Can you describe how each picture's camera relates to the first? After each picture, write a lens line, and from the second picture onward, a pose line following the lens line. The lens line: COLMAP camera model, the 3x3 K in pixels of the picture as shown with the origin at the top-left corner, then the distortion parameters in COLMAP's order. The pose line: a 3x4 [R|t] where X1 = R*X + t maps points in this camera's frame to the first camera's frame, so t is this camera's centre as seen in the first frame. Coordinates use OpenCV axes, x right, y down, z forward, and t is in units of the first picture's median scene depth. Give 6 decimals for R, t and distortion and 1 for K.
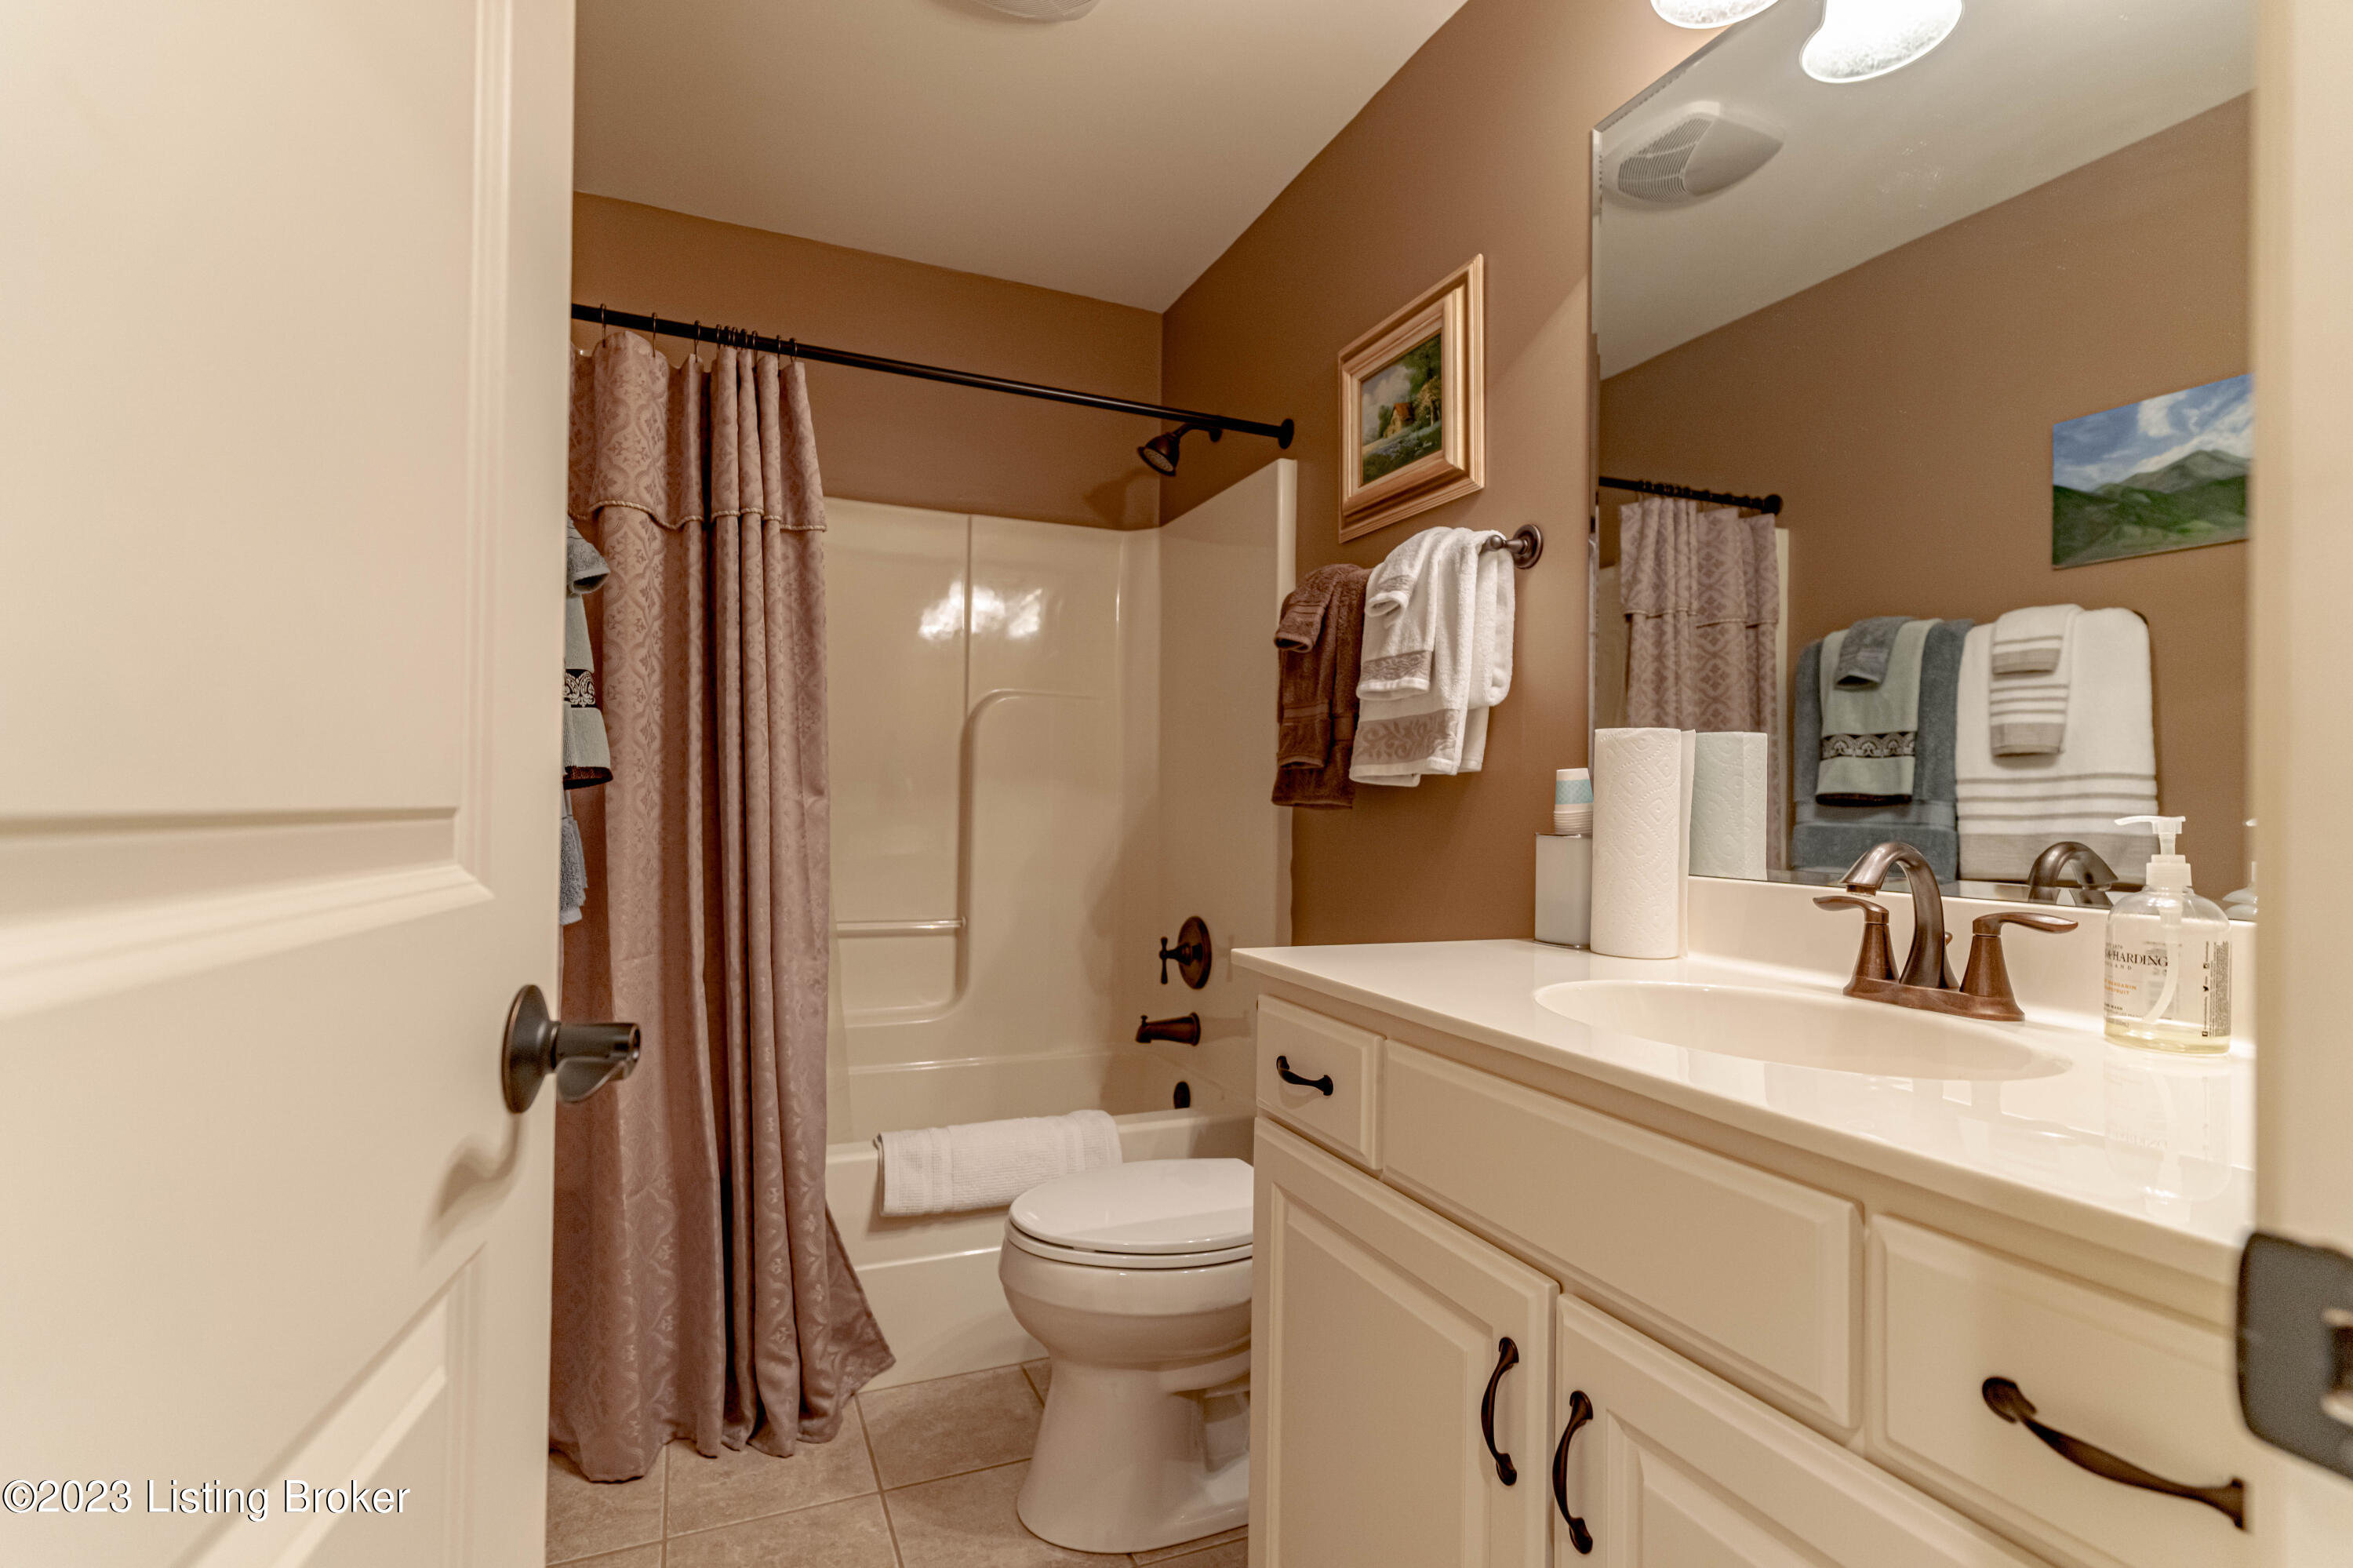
lens RADIAL K [[1133.2, 0, 1175.9], [0, 1133.2, 790.3], [0, 0, 1]] dist [0.009632, -0.000984]
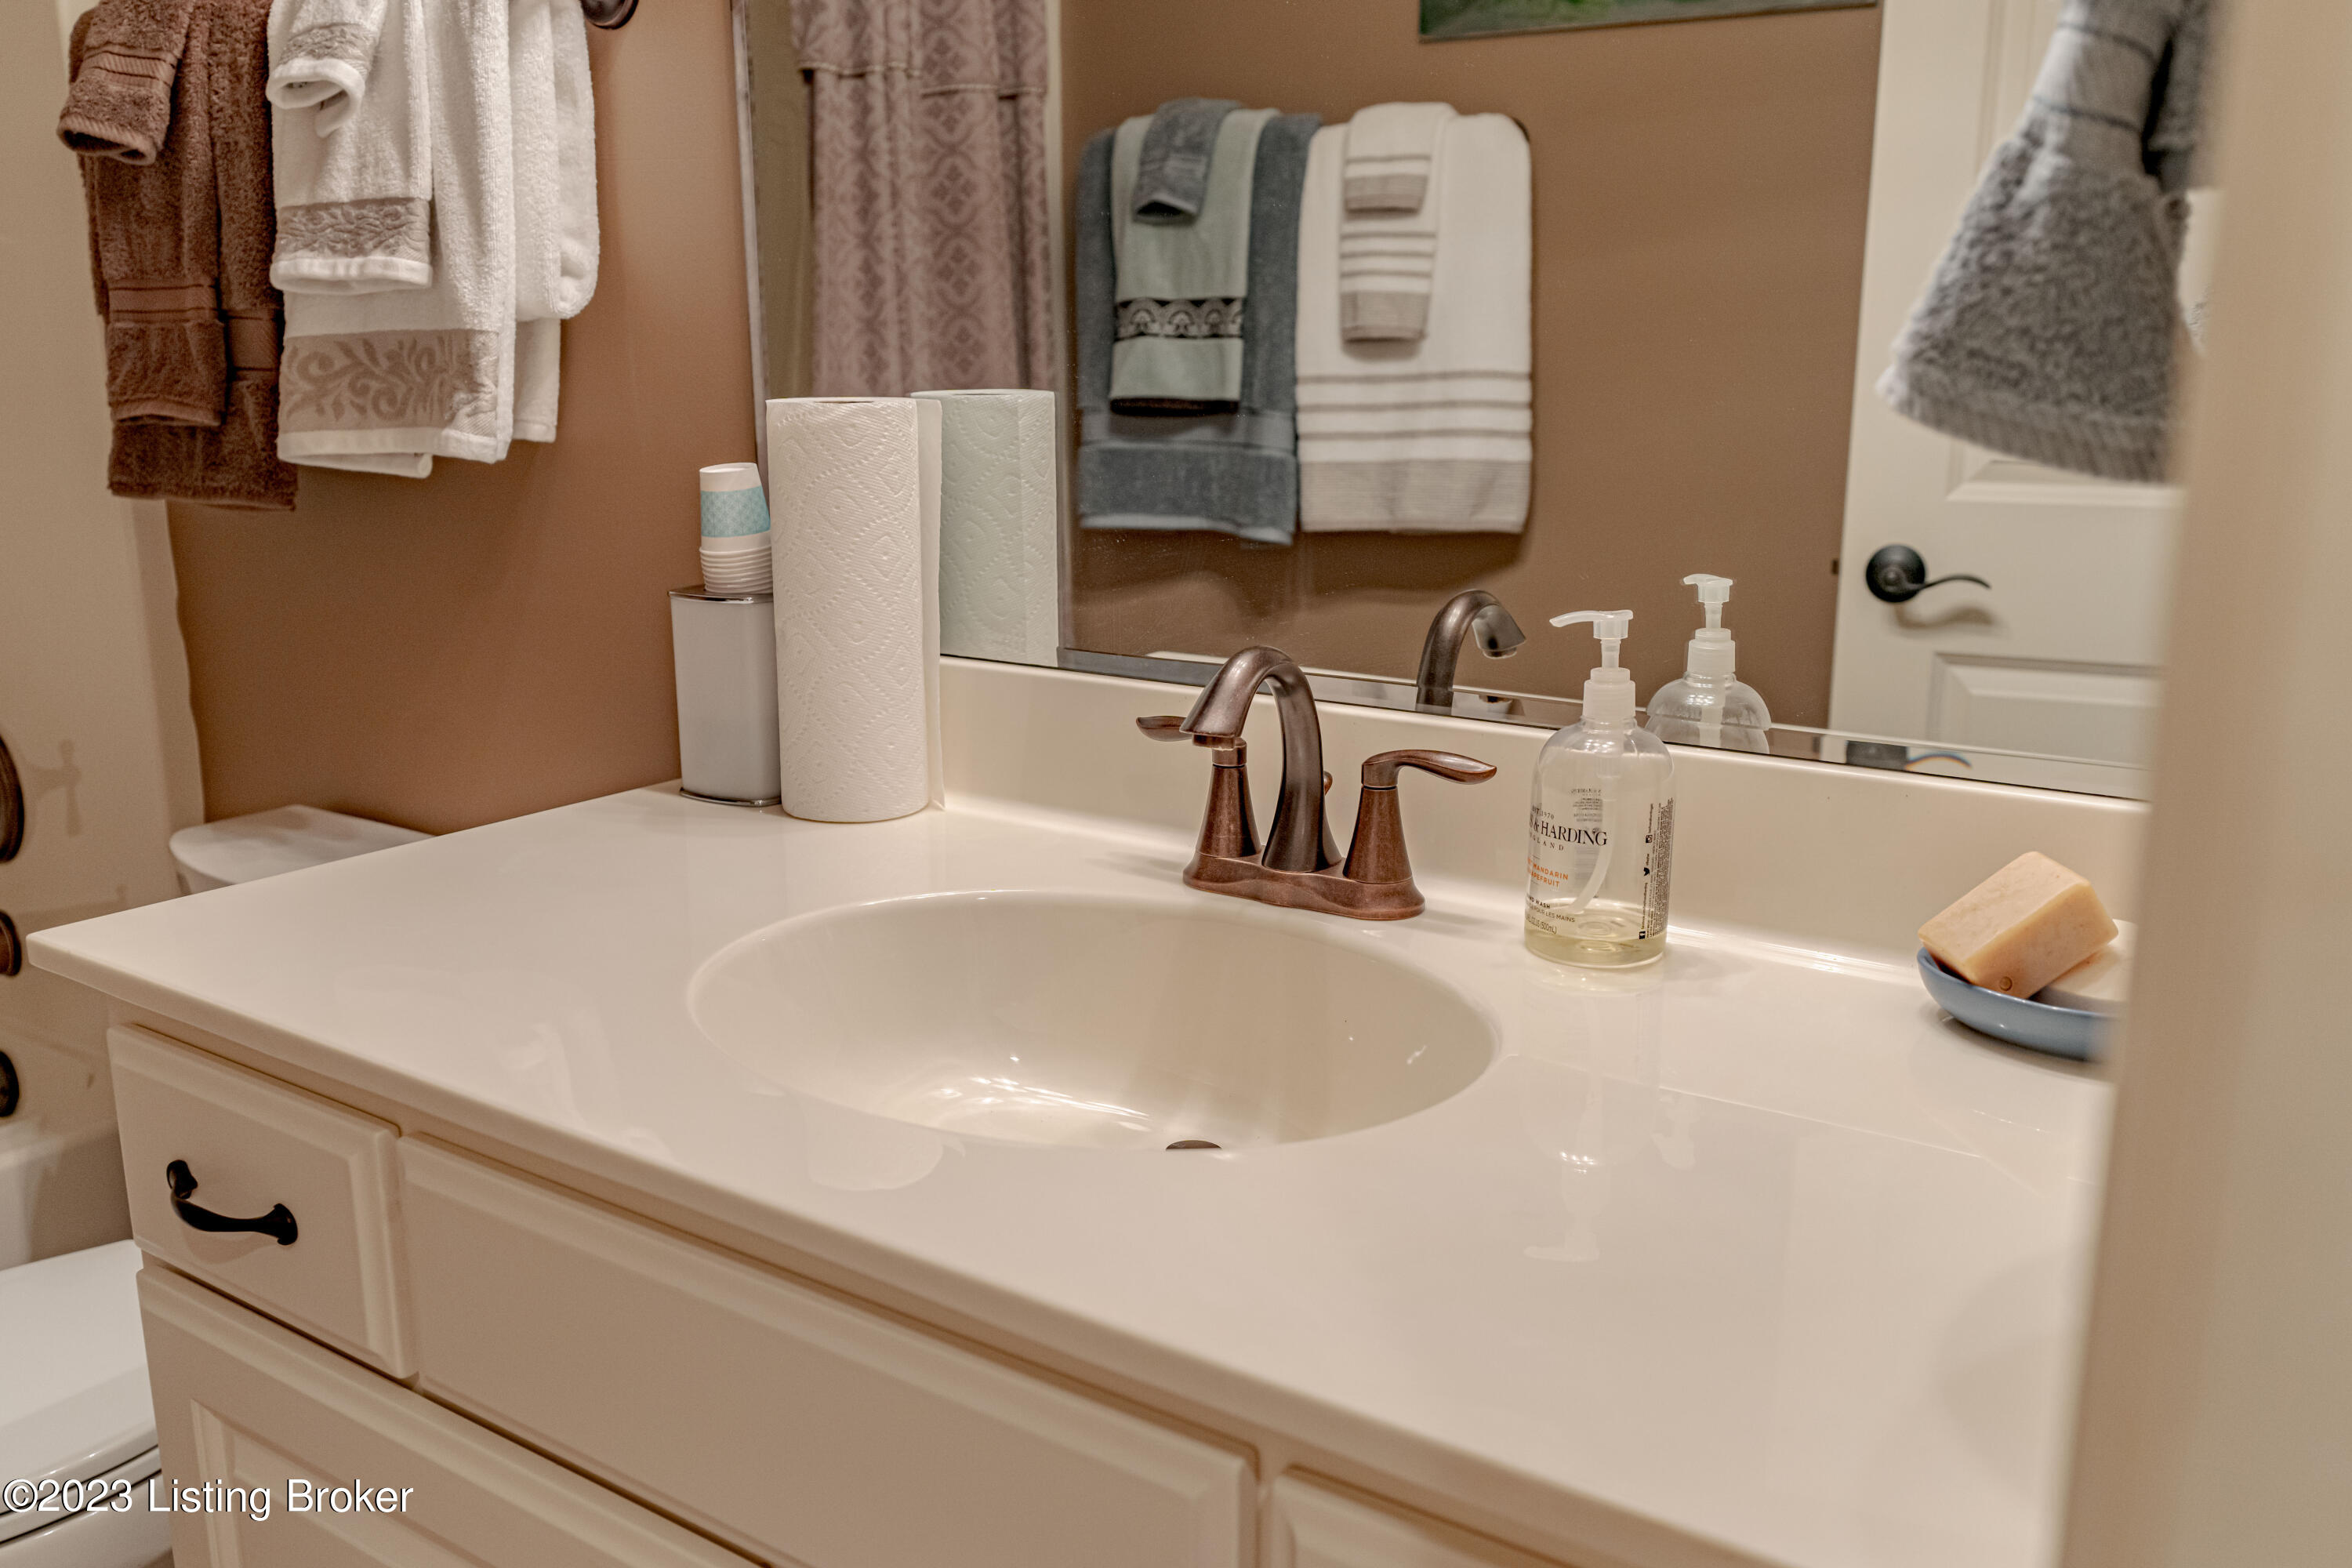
lens RADIAL K [[1920.2, 0, 1170.9], [0, 1920.2, 789.4], [0, 0, 1]] dist [0.011468, -0.009514]
pose [[0.849807, -0.141778, 0.507668, 0.041199], [0.007159, 0.966162, 0.257838, -0.083052], [-0.527045, -0.215478, 0.822066, 0.104805]]
